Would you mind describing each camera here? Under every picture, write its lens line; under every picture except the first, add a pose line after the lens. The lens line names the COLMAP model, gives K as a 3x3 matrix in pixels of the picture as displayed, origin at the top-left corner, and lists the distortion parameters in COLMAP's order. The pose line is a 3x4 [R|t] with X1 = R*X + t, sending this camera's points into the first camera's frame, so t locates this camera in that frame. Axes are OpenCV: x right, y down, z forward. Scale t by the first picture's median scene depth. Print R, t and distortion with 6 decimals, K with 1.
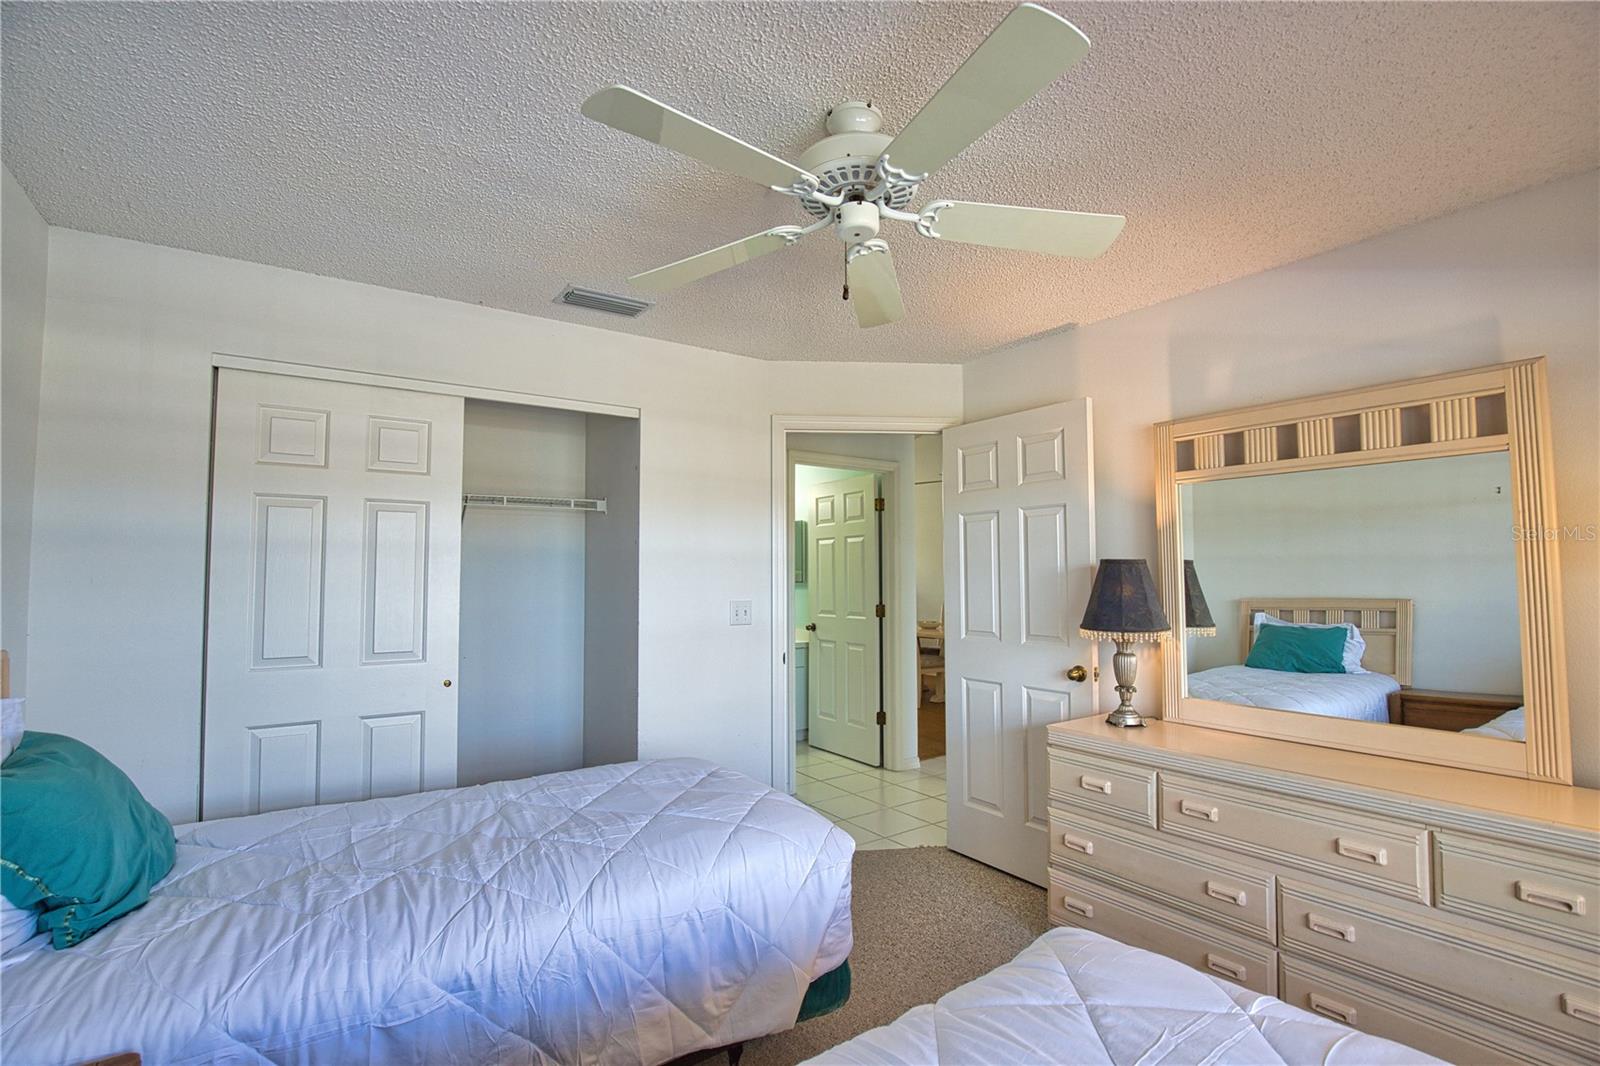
lens RADIAL K [[730.6, 0, 806.0], [0, 730.6, 539.6], [0, 0, 1]] dist [-0.034570, 0.005325]
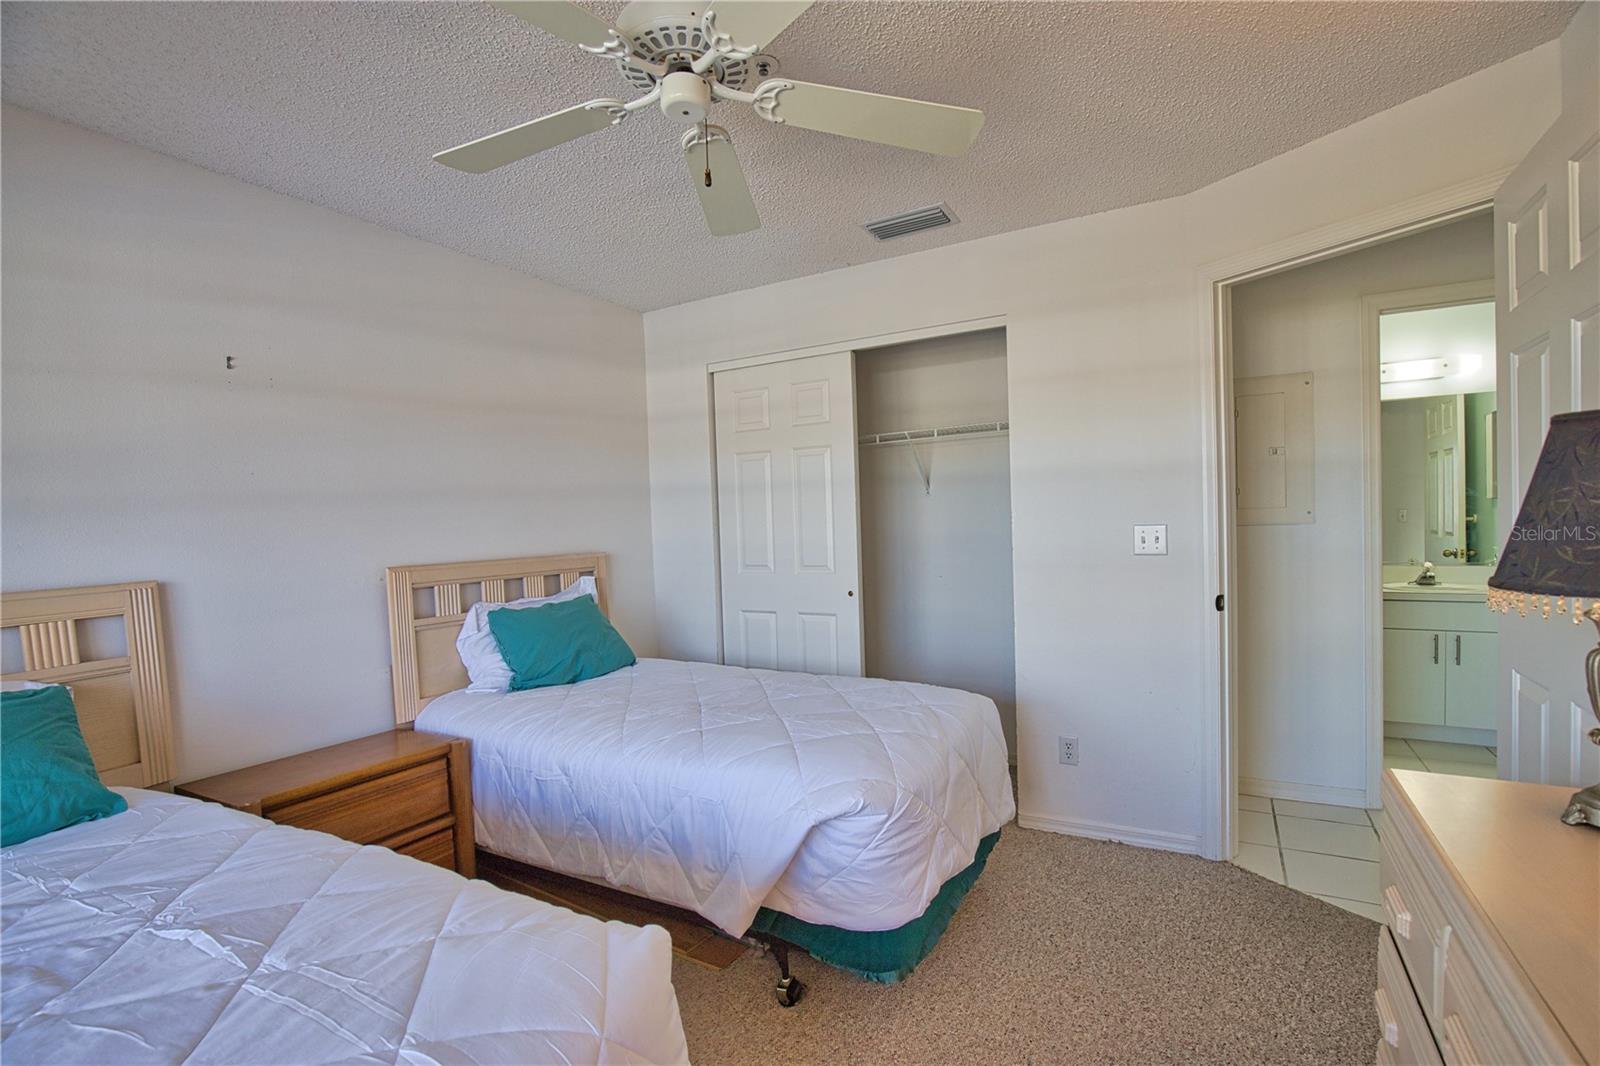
lens RADIAL K [[729.1, 0, 807.6], [0, 729.1, 542.3], [0, 0, 1]] dist [-0.037566, 0.007513]
pose [[0.421580, 0.015233, -0.906663, 0.809648], [0.076271, 0.995720, 0.052194, 0.062180], [0.903578, -0.091156, 0.418614, 0.610978]]
